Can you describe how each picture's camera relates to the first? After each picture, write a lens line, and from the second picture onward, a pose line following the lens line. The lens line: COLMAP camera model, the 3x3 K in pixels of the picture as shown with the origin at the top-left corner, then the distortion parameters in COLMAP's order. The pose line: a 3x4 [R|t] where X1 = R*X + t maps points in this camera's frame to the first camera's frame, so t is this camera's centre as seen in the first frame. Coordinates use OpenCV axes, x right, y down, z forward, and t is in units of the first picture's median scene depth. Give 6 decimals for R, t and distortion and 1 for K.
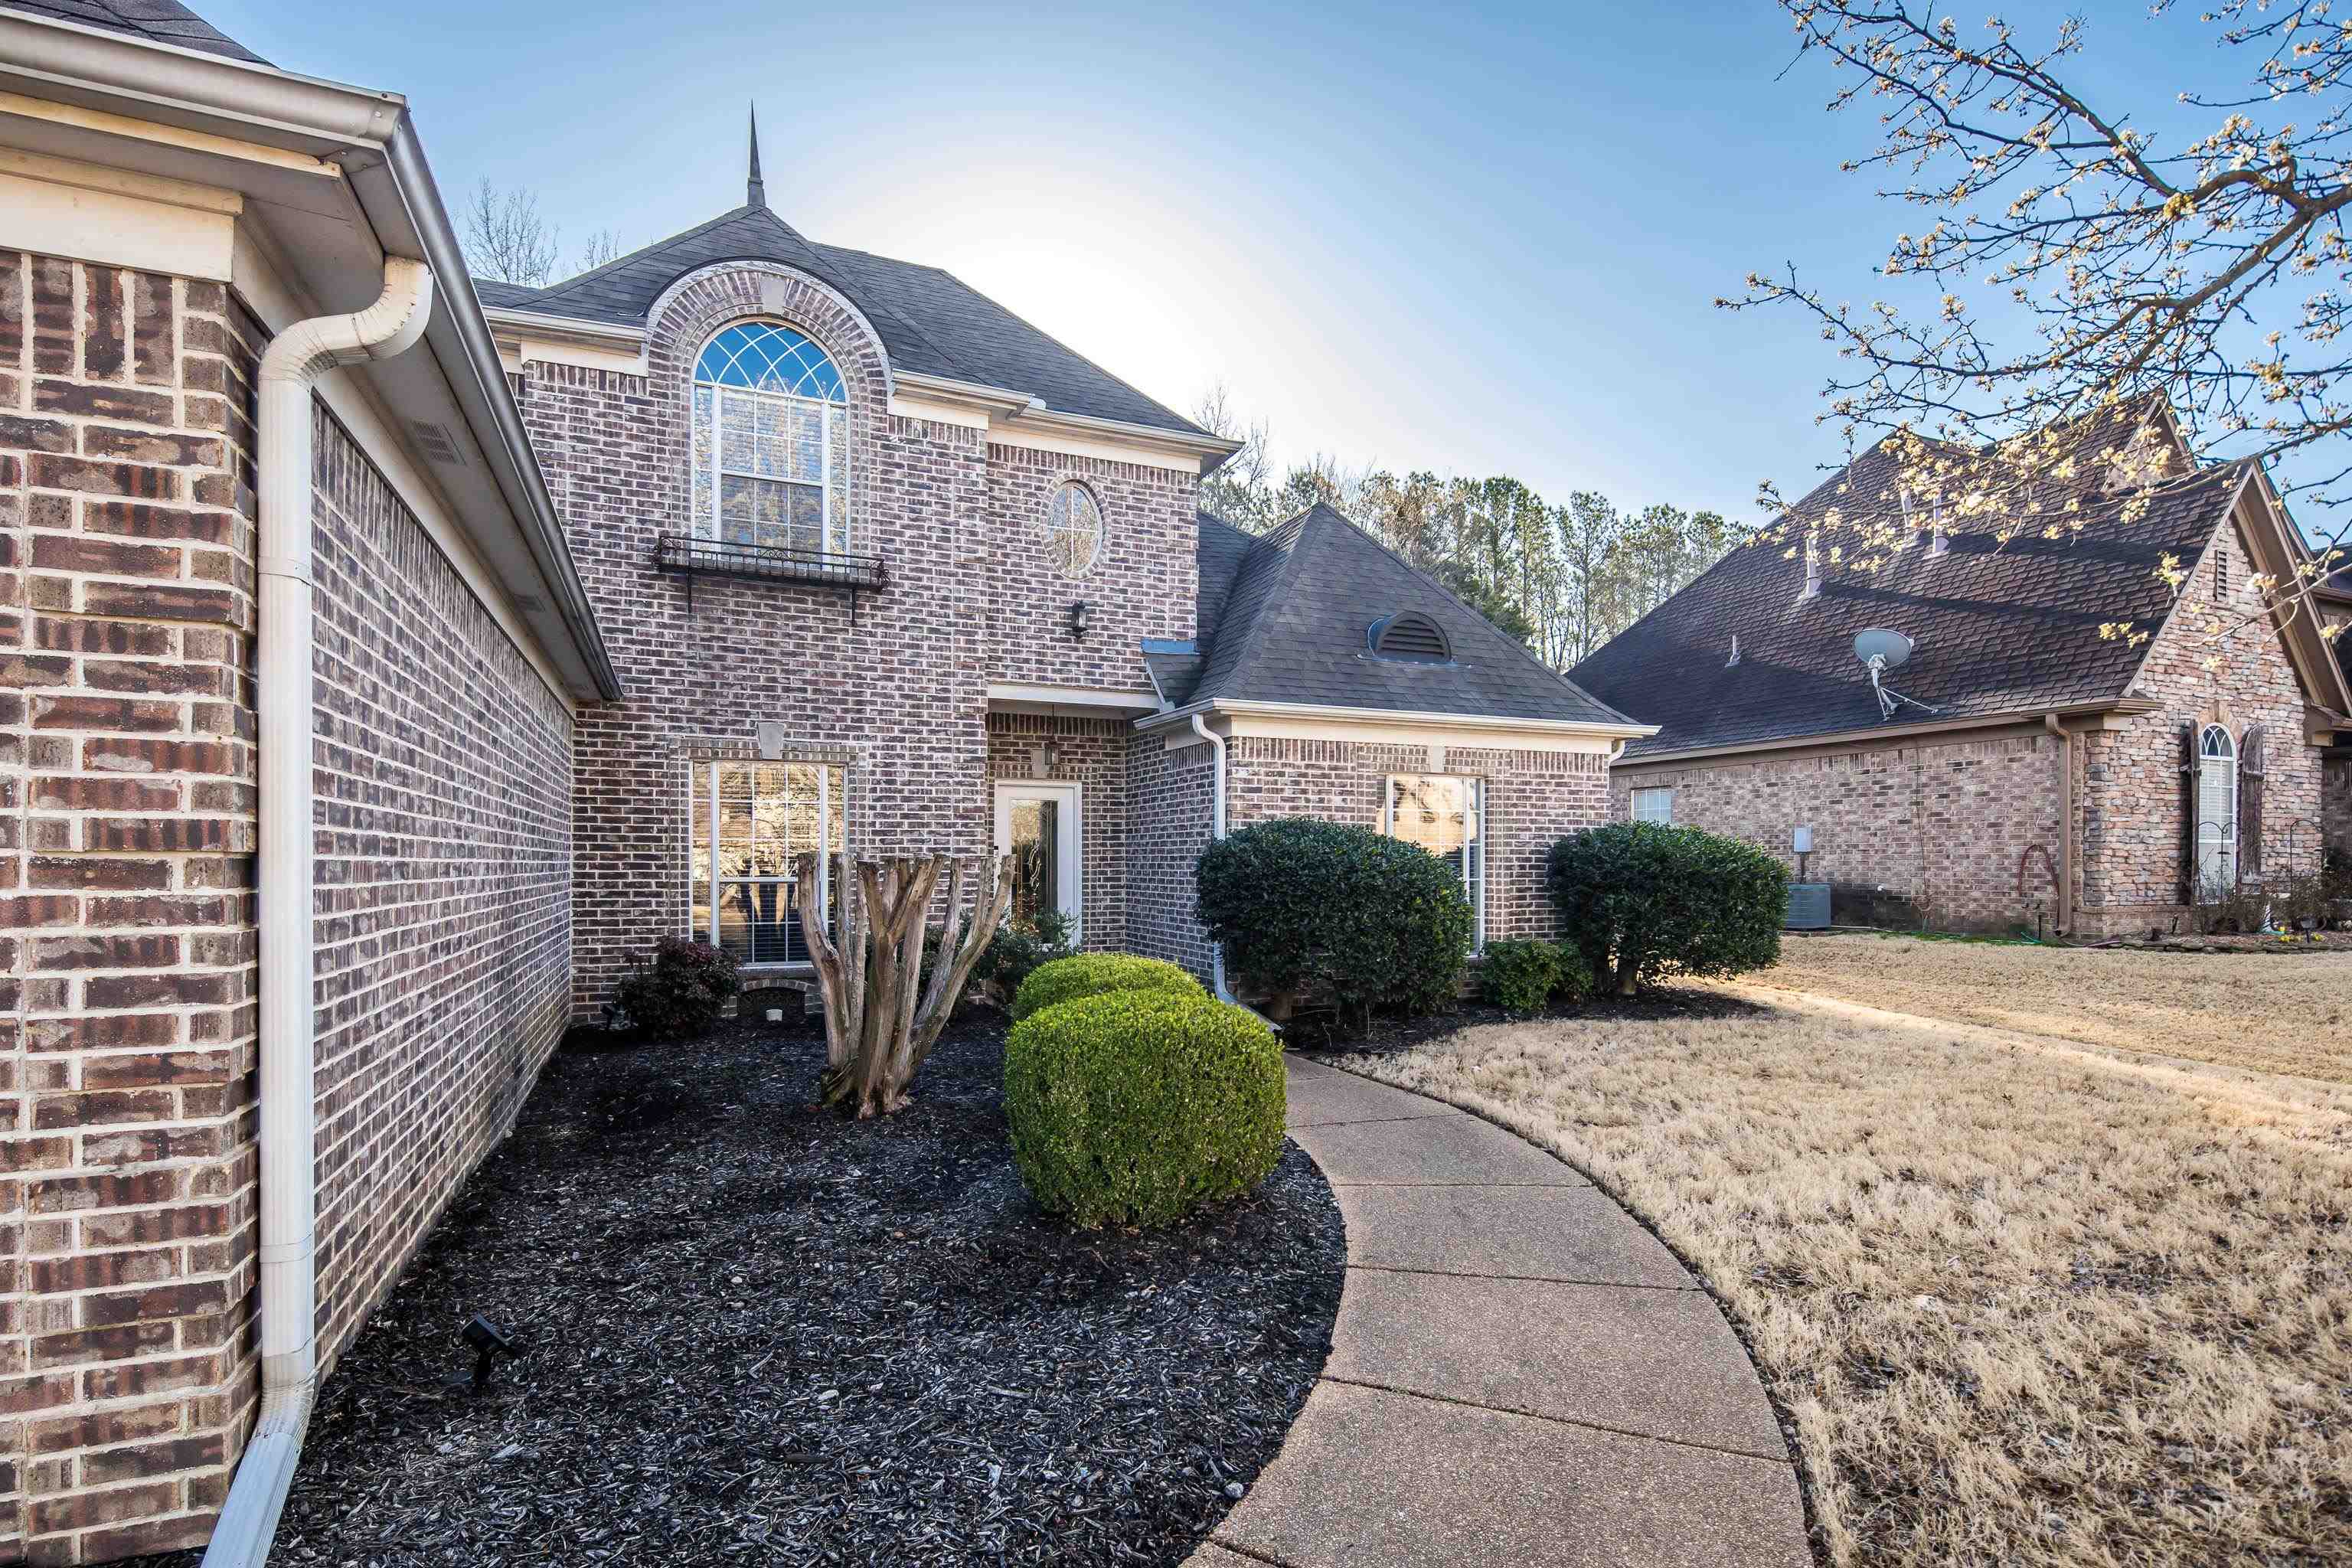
lens RADIAL K [[1115.9, 0, 1130.9], [0, 1115.9, 868.8], [0, 0, 1]] dist [0.005231, -0.003500]
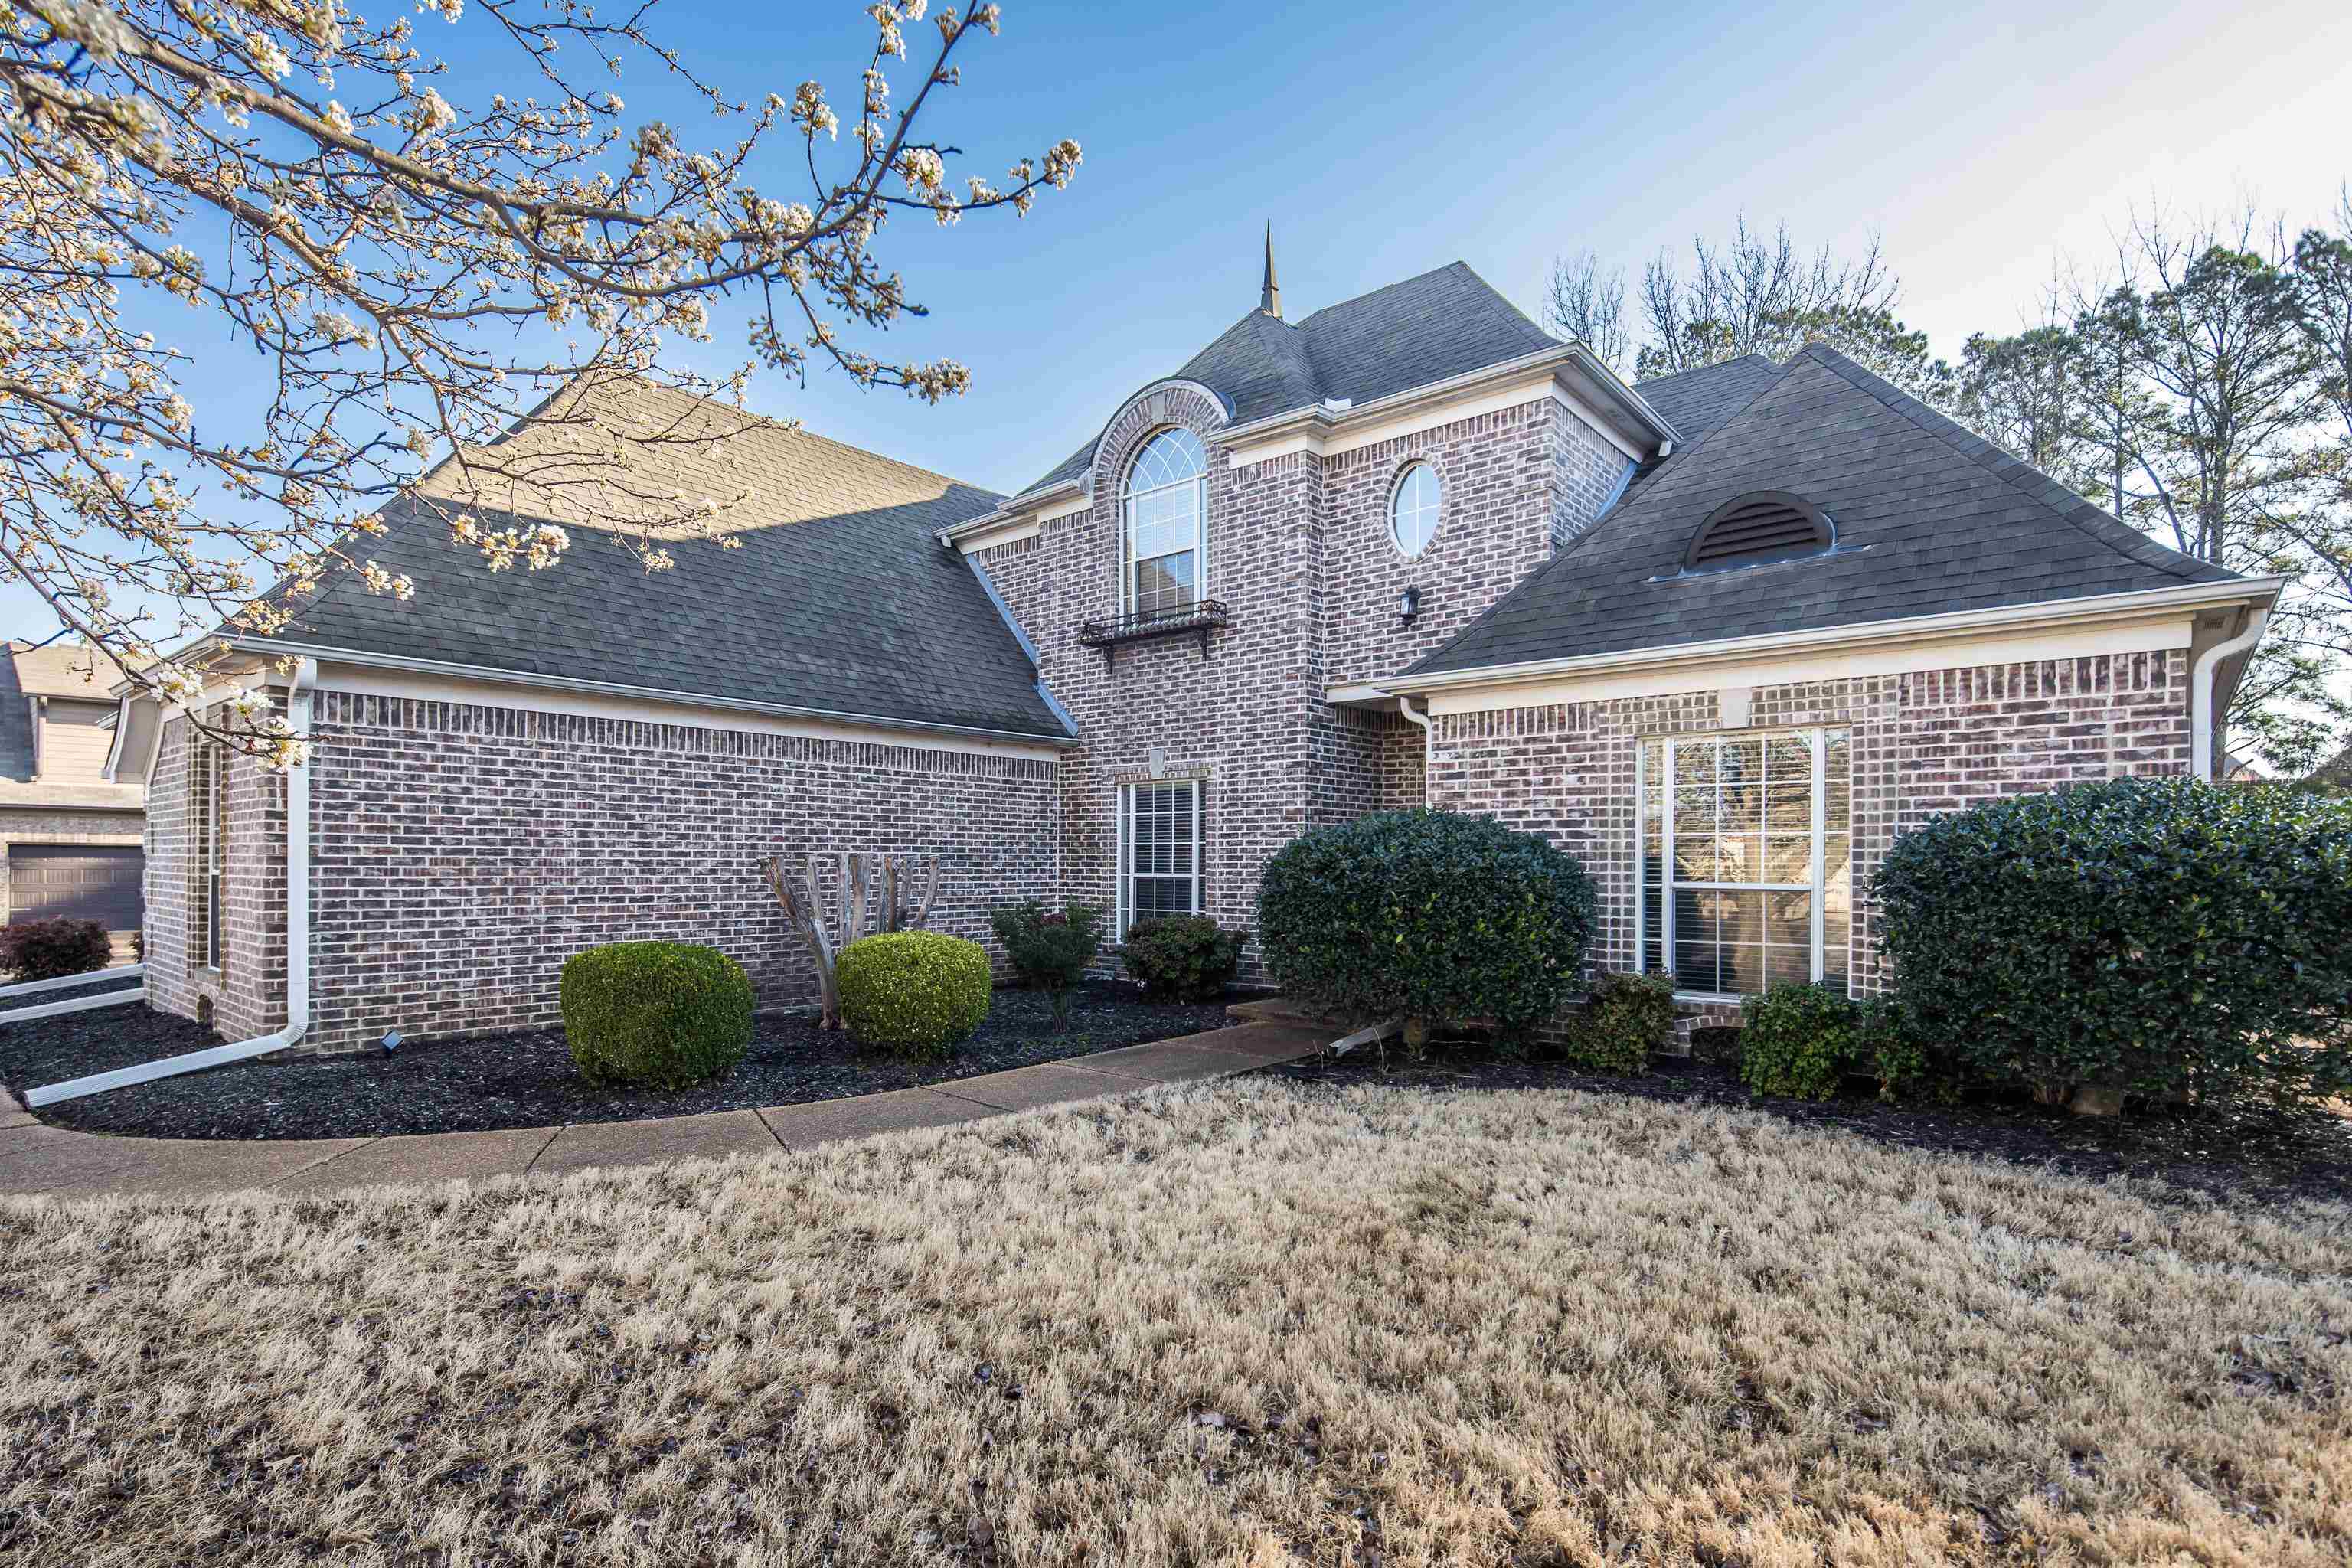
lens RADIAL K [[1115.9, 0, 1152.9], [0, 1115.9, 859.1], [0, 0, 1]] dist [0.005231, -0.003500]
pose [[0.463742, -0.002952, -0.885965, 0.757519], [-0.007727, 0.999943, -0.007376, 0.000830], [0.885937, 0.010267, 0.463693, 0.403107]]
